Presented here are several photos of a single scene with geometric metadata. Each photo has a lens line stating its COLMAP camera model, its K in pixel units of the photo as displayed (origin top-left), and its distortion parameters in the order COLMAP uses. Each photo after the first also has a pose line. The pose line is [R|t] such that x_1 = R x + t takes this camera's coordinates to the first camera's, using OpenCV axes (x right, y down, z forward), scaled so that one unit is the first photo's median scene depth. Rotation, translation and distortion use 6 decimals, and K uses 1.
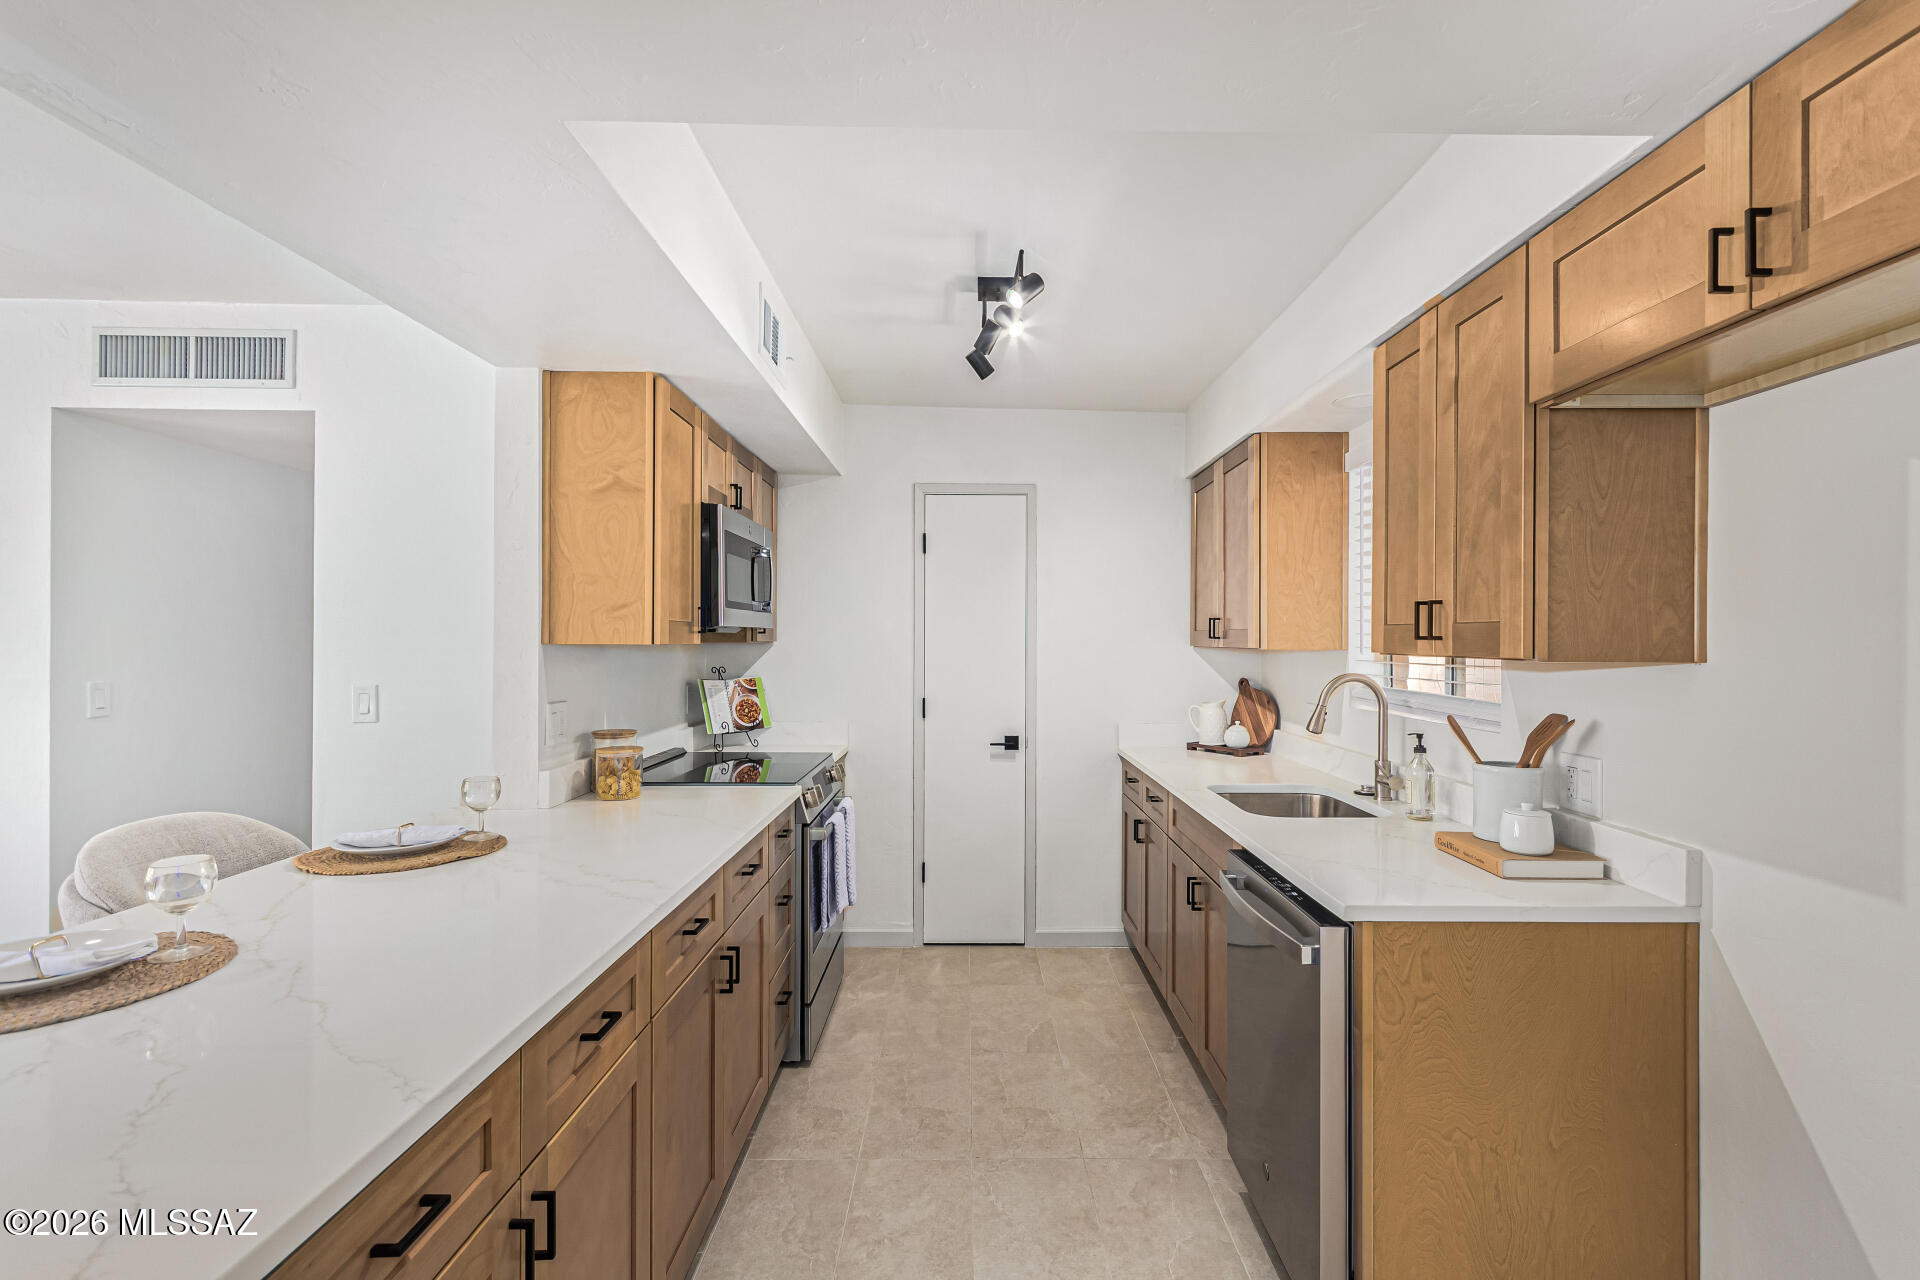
lens RADIAL K [[912.0, 0, 963.5], [0, 912.0, 648.2], [0, 0, 1]] dist [-0.001711, 0.000001]
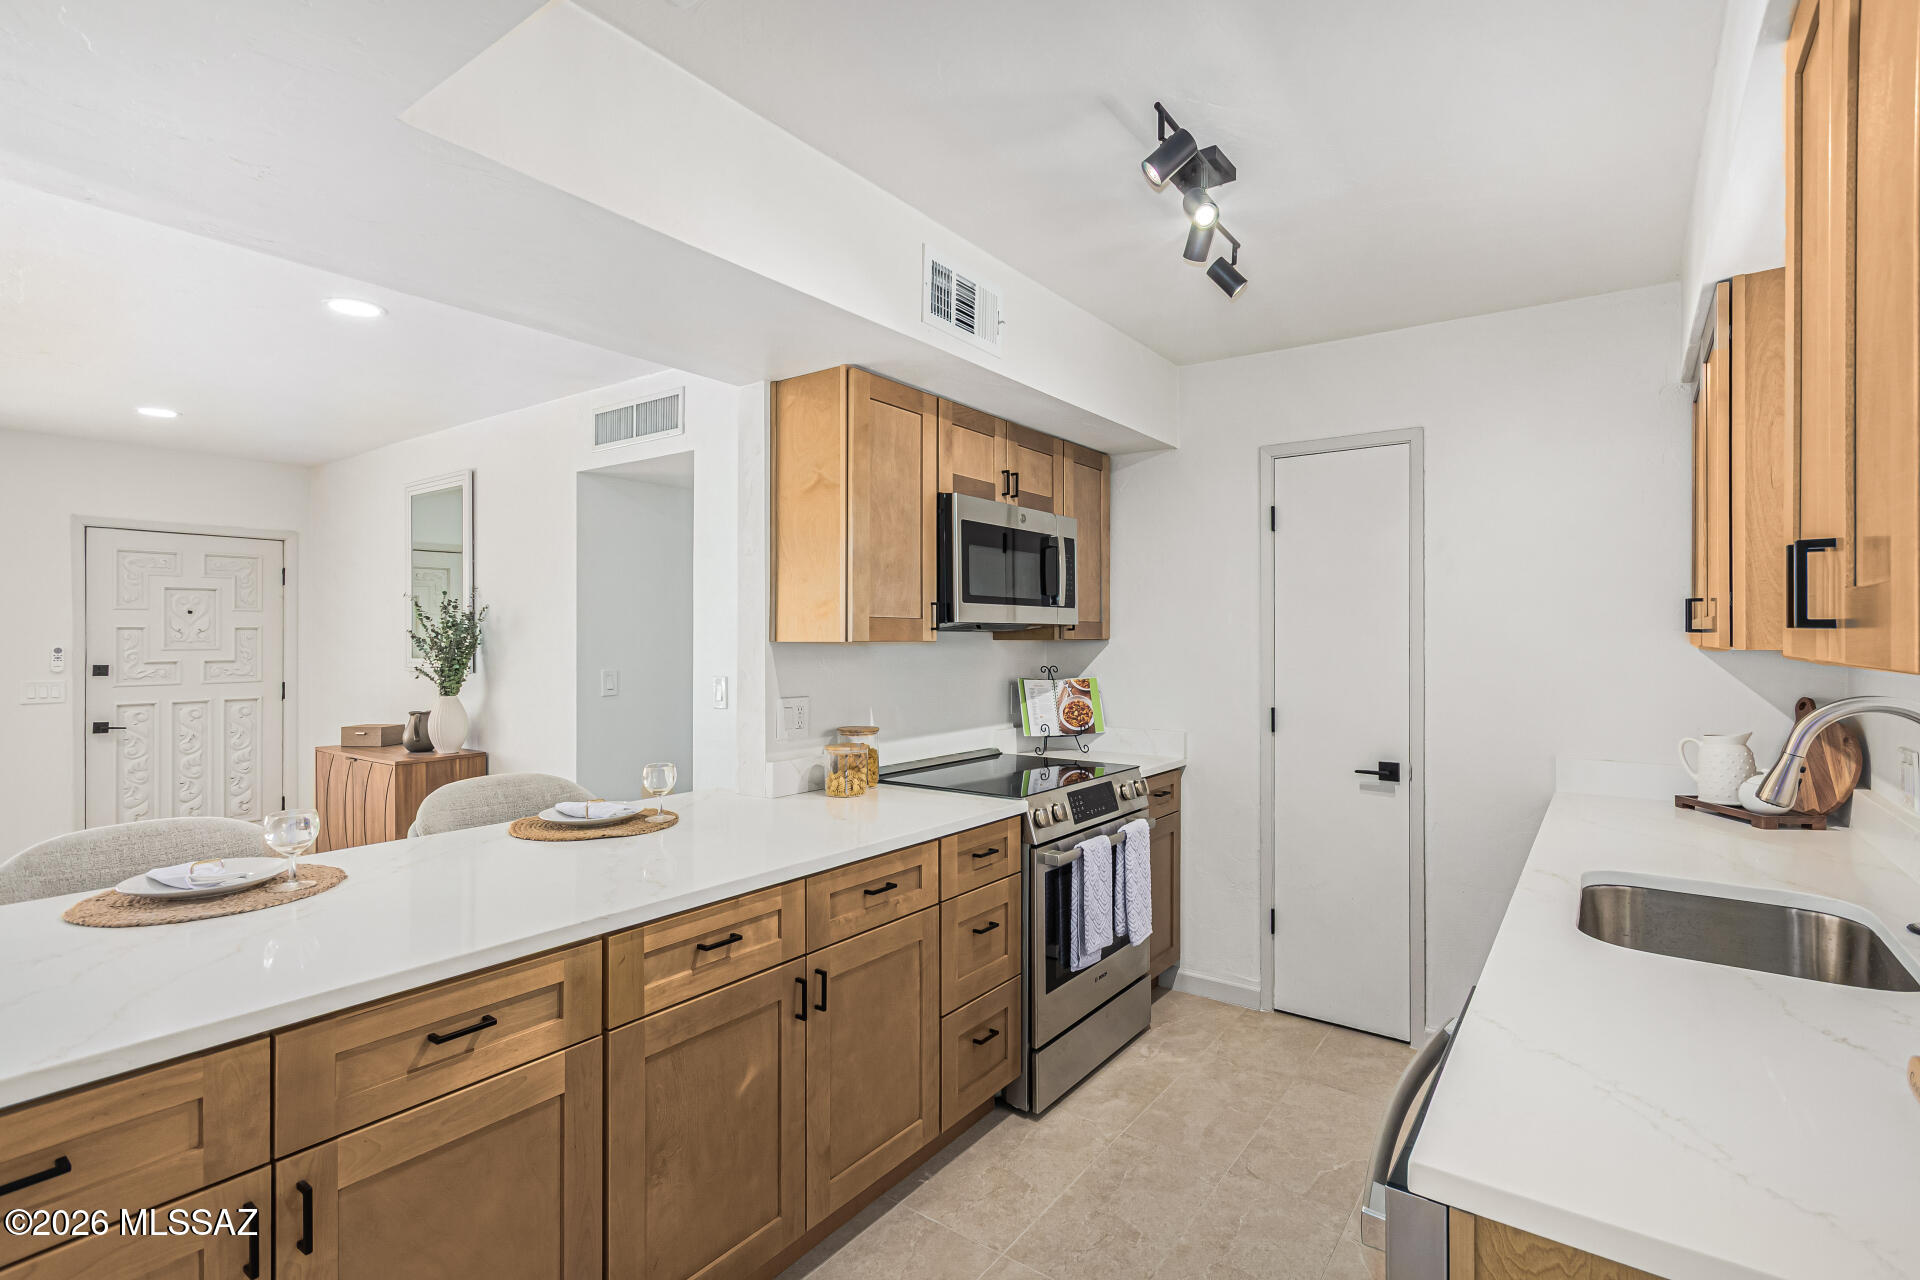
lens RADIAL K [[891.6, 0, 981.8], [0, 891.6, 646.4], [0, 0, 1]] dist [0.000082, 0.000701]
pose [[0.801345, 0.001539, -0.598201, 0.252606], [-0.002687, 0.999996, -0.001026, 0.001044], [0.598197, 0.002430, 0.801345, 0.230153]]
